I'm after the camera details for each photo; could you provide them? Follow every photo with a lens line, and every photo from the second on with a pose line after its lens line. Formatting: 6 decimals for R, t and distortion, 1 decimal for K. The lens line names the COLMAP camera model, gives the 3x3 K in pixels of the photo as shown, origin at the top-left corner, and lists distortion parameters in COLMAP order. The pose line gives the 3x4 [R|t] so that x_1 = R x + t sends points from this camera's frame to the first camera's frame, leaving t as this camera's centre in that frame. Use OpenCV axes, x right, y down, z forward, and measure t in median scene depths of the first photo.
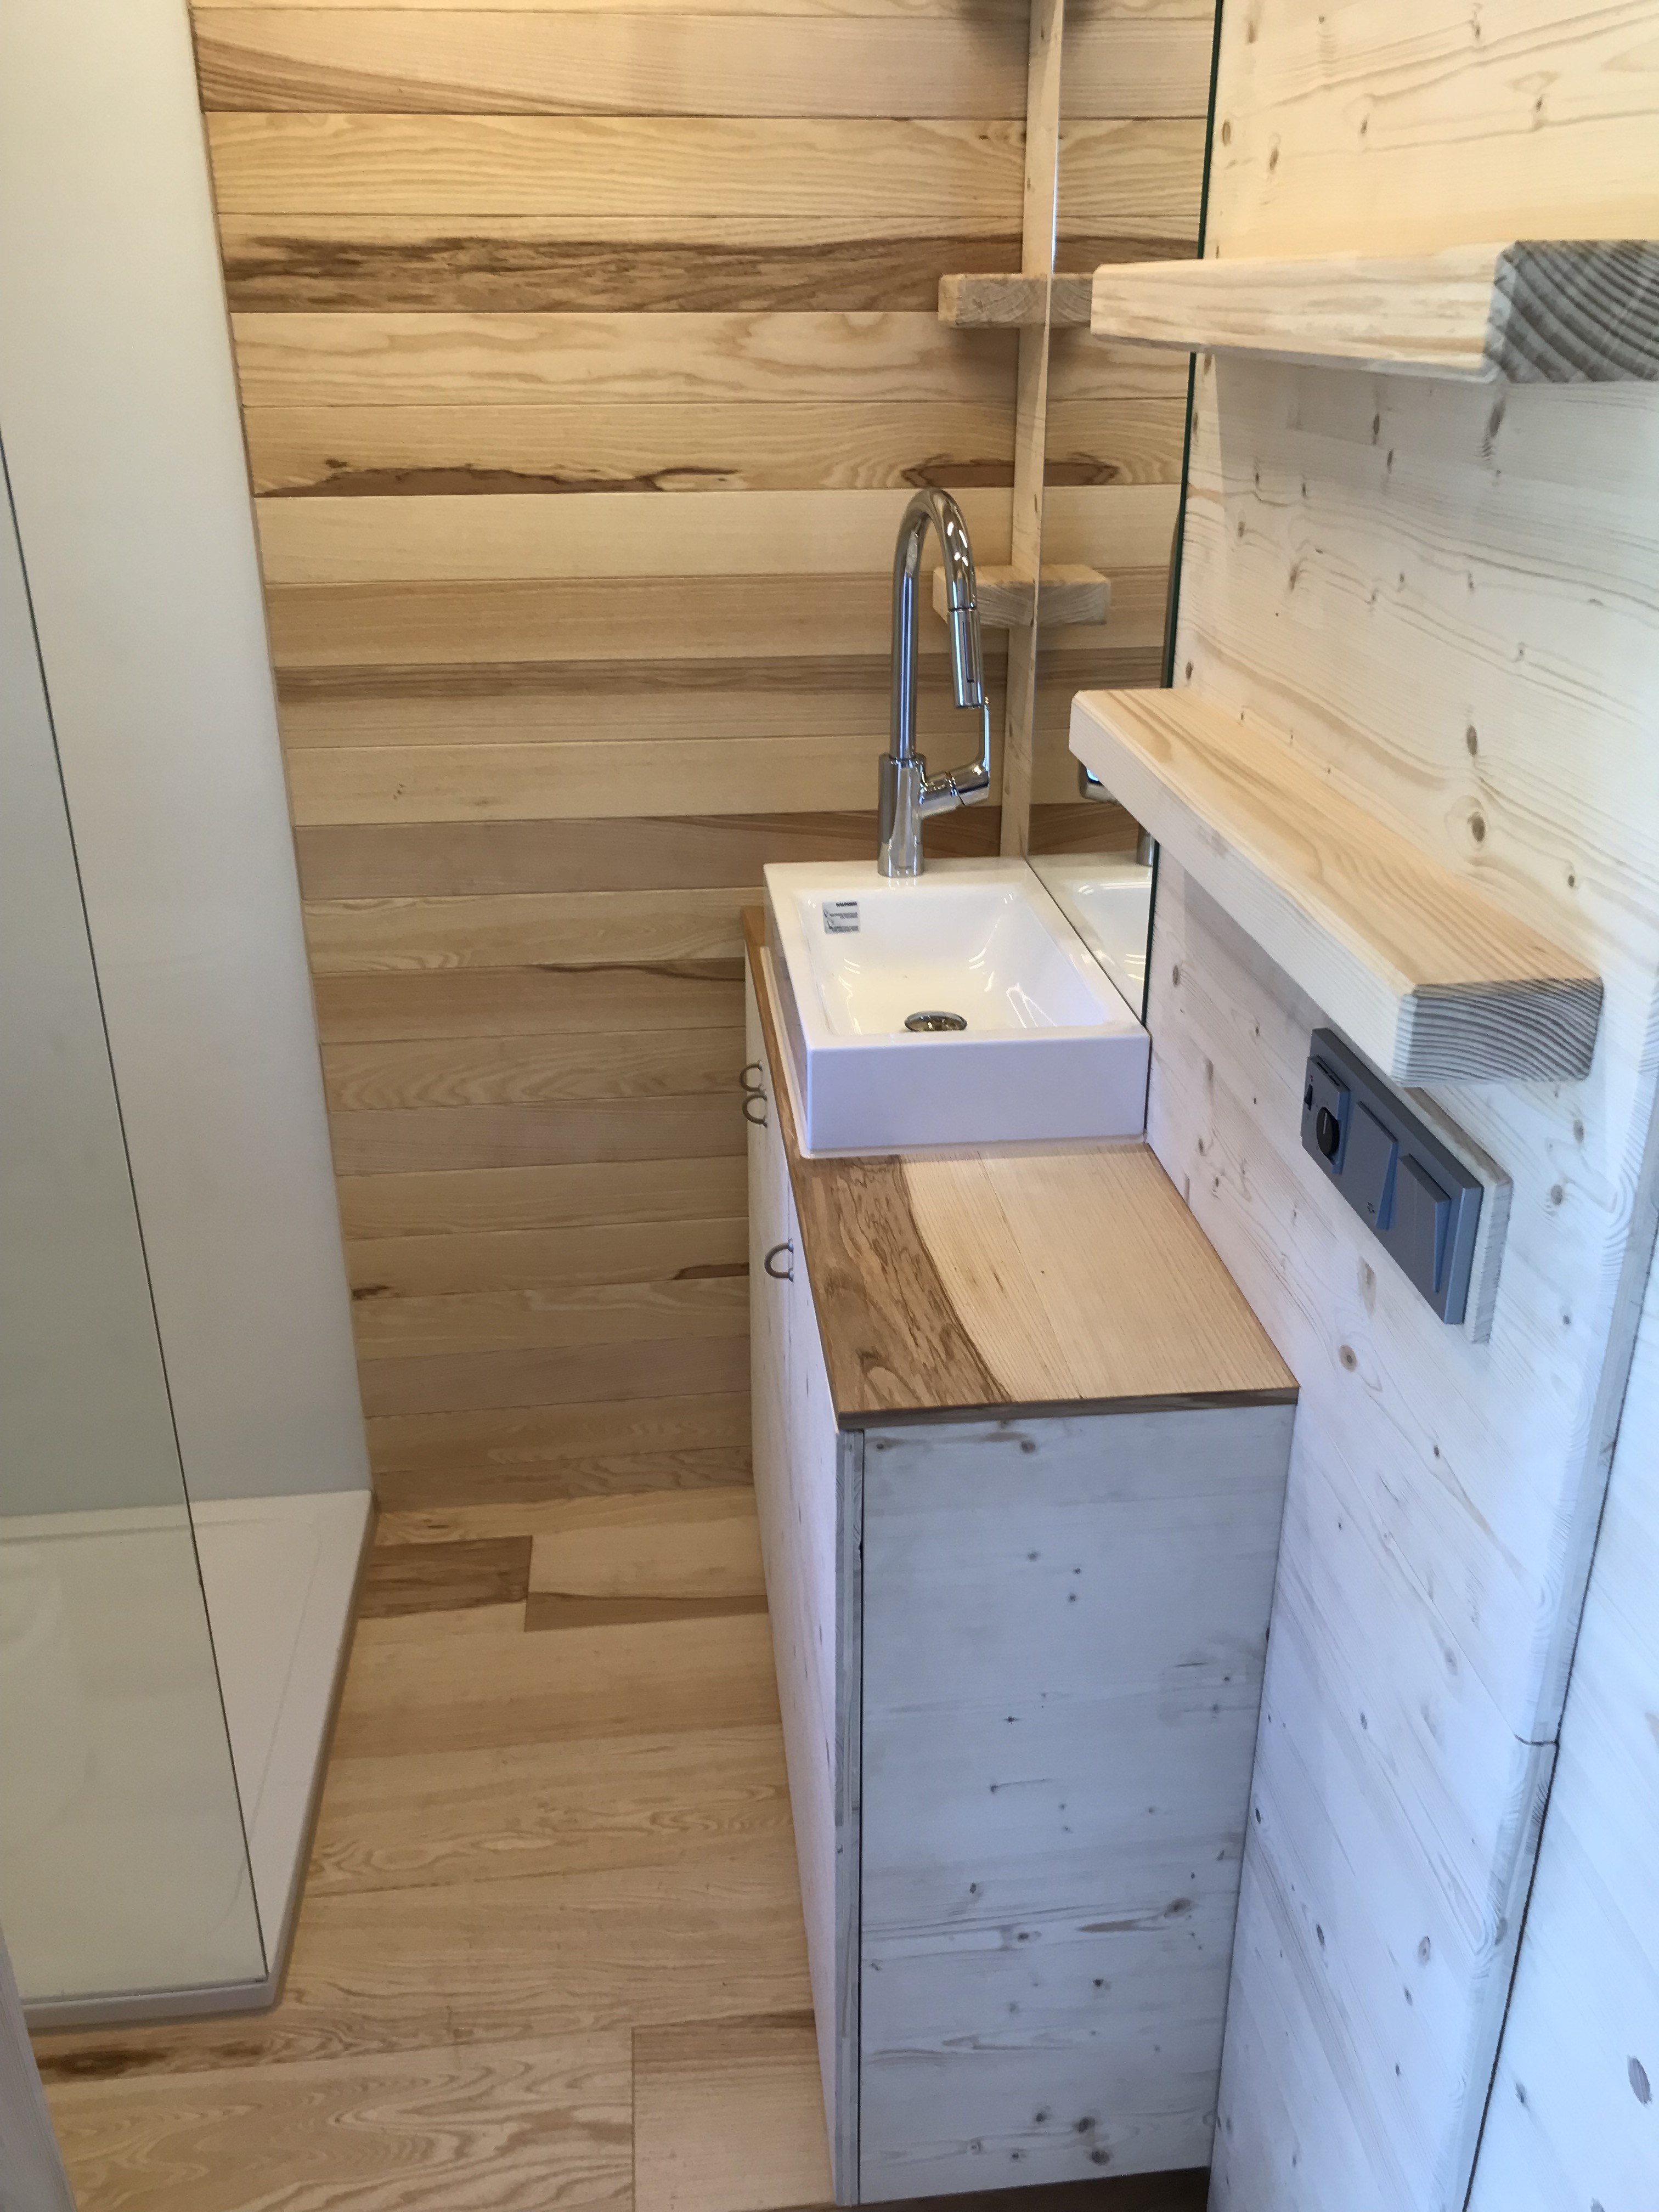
lens RADIAL K [[1817.3, 0, 825.0], [0, 1817.3, 1103.9], [0, 0, 1]] dist [0.027535, -0.000815]
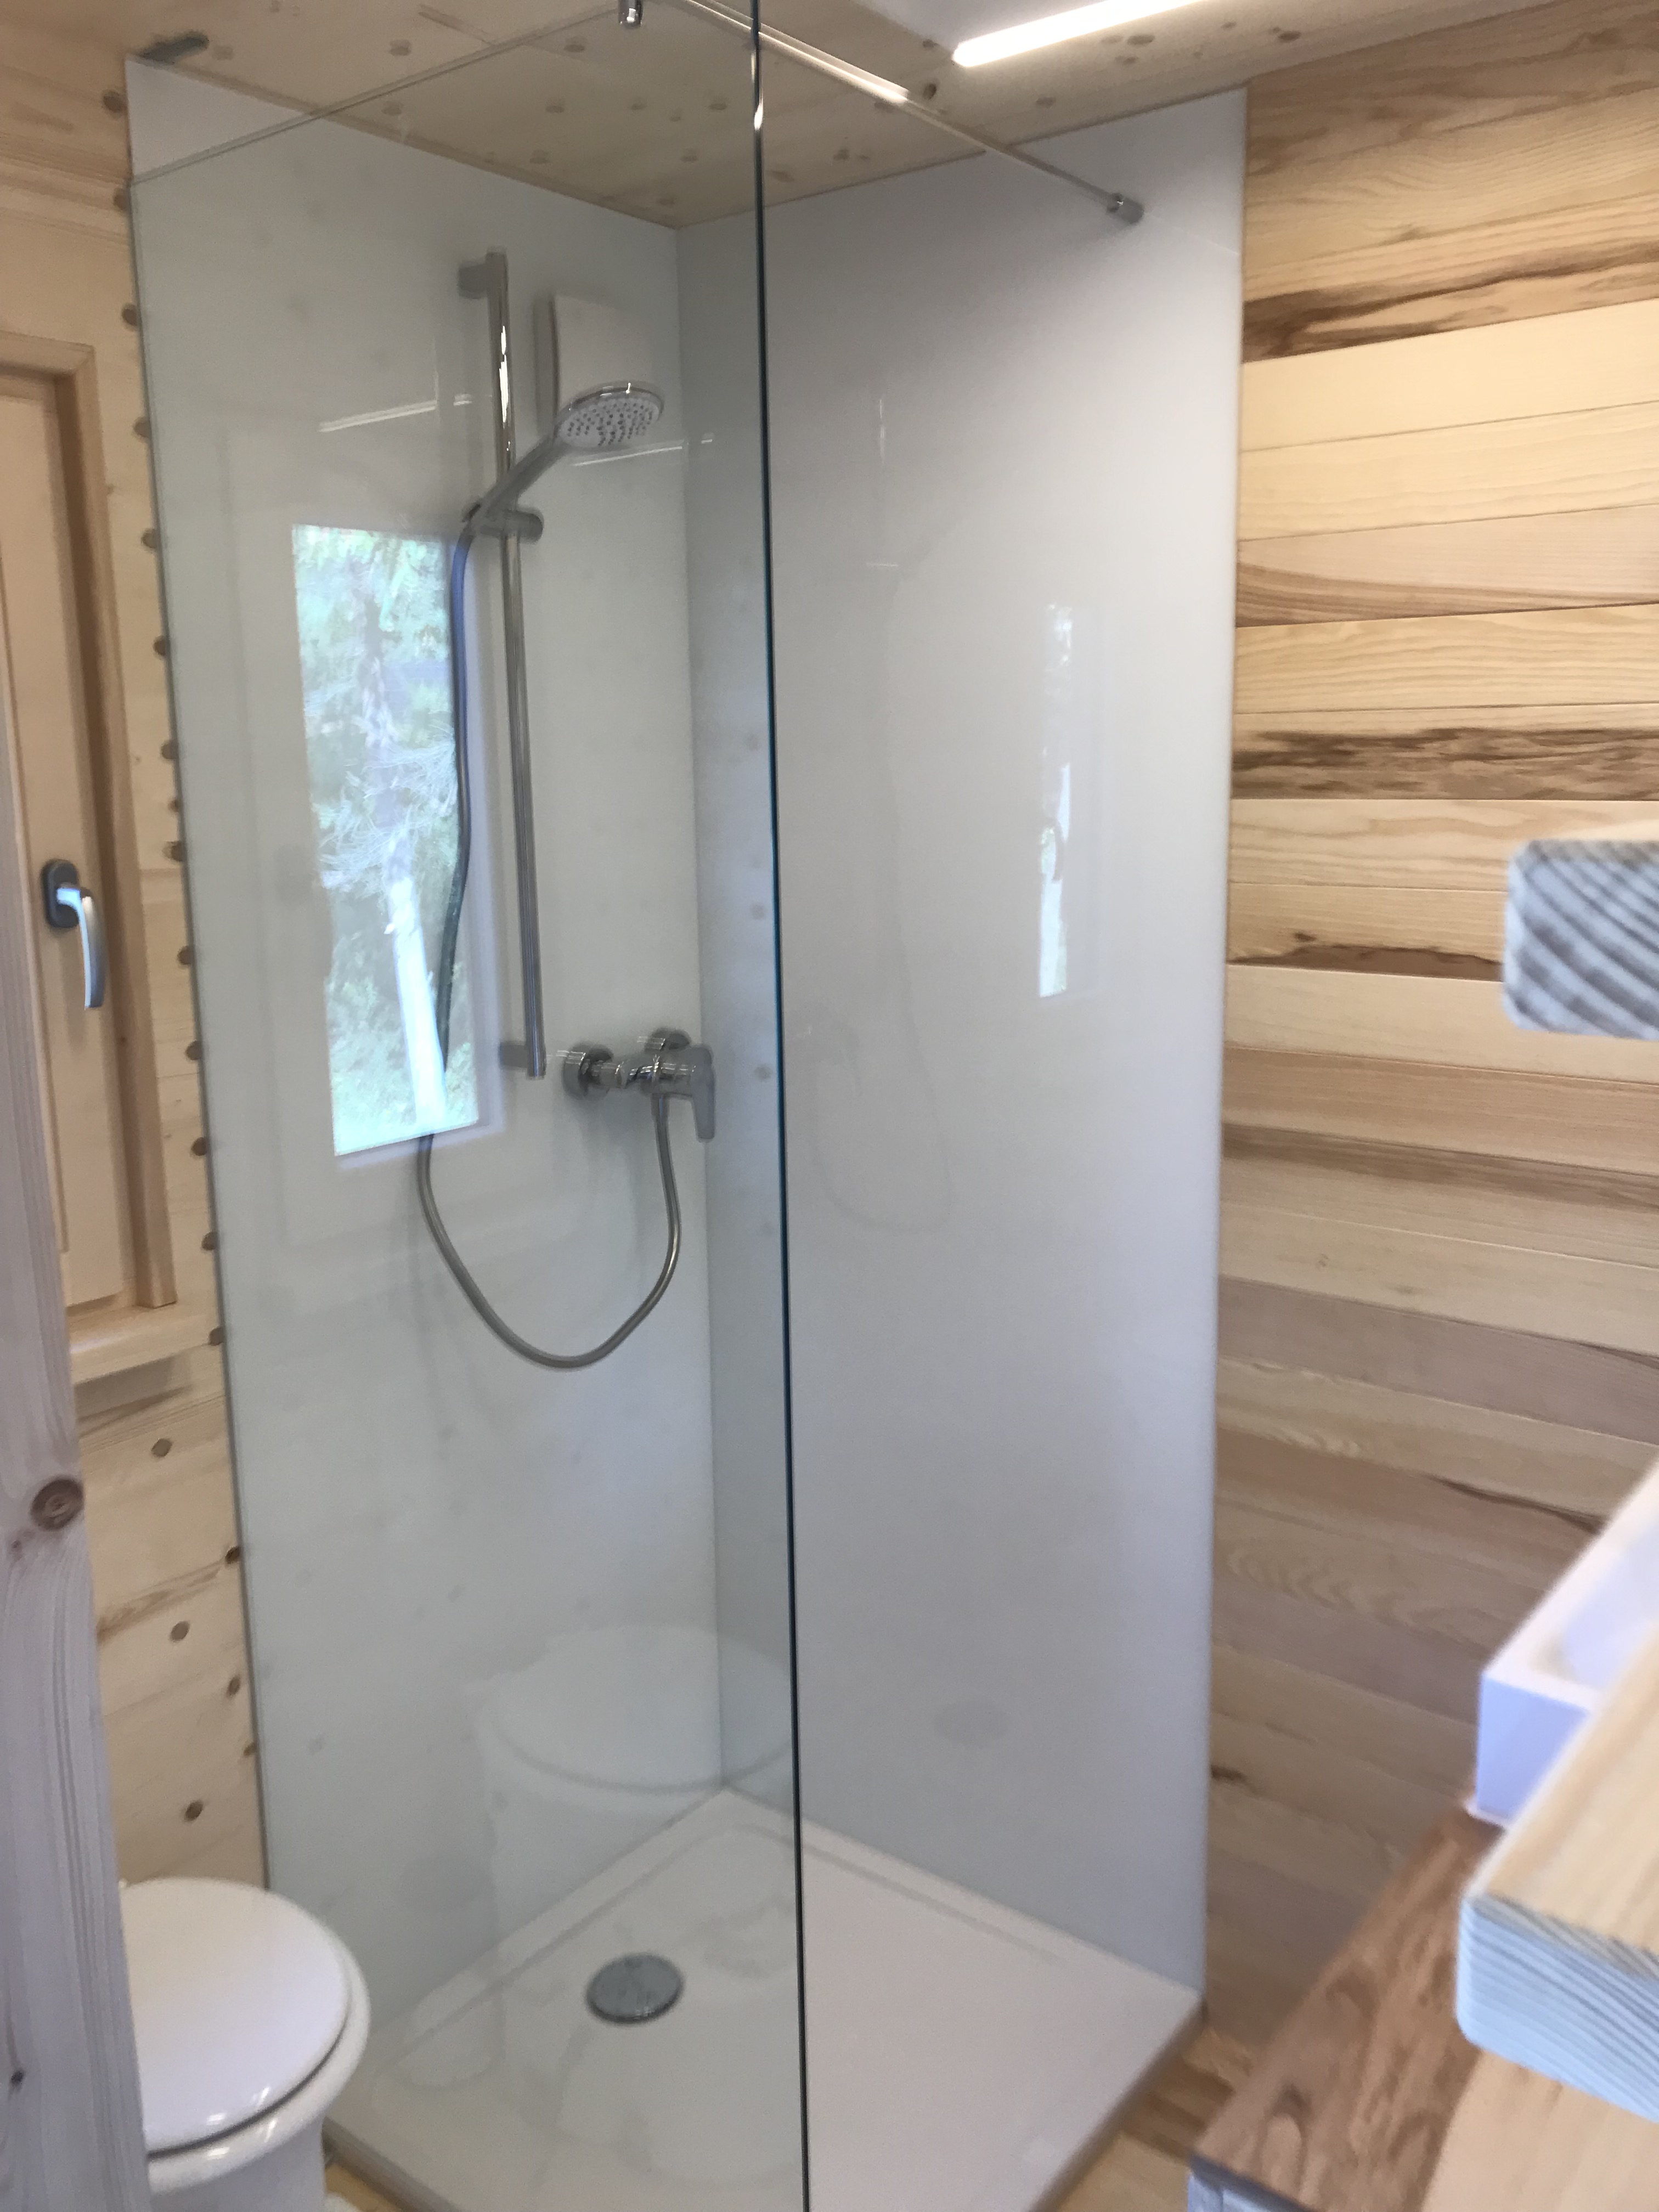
lens RADIAL K [[1817.3, 0, 829.8], [0, 1817.3, 1100.8], [0, 0, 1]] dist [0.027535, -0.000815]
pose [[0.727117, 0.126924, -0.674679, 0.236723], [-0.271410, 0.955844, -0.112686, -0.083543], [0.630585, 0.265050, 0.729459, 0.133727]]
